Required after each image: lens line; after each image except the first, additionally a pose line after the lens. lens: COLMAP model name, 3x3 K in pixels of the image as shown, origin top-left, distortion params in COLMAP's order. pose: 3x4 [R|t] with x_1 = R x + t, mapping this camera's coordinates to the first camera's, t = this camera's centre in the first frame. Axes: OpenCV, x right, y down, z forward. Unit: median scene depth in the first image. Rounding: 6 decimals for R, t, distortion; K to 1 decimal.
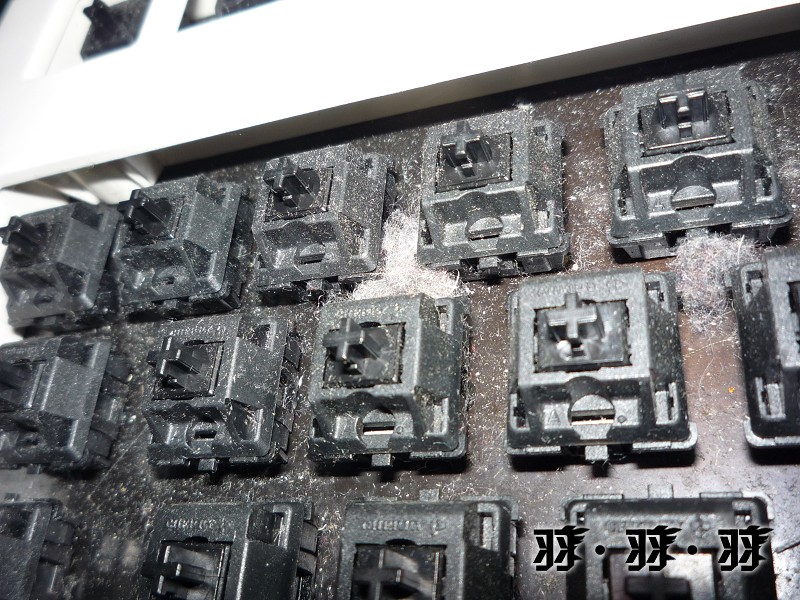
lens RADIAL K [[734.7, 0, 400.0], [0, 734.7, 300.0], [0, 0, 1]] dist [-0.083144, 0.007396]
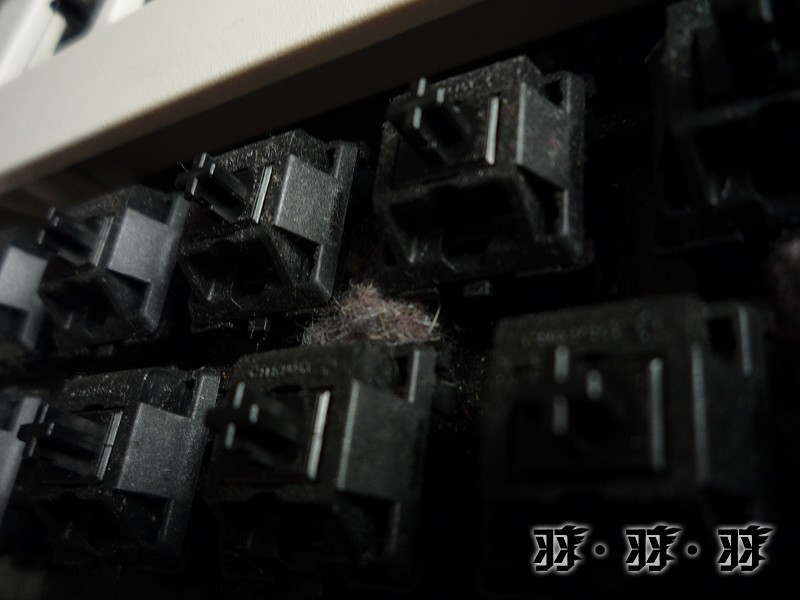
lens RADIAL K [[734.7, 0, 400.0], [0, 734.7, 300.0], [0, 0, 1]] dist [-0.083144, 0.007396]
pose [[0.984525, -0.034306, -0.171851, 0.159003], [0.033314, 0.999407, -0.008651, -0.035284], [0.172046, 0.002792, 0.985085, 0.308915]]
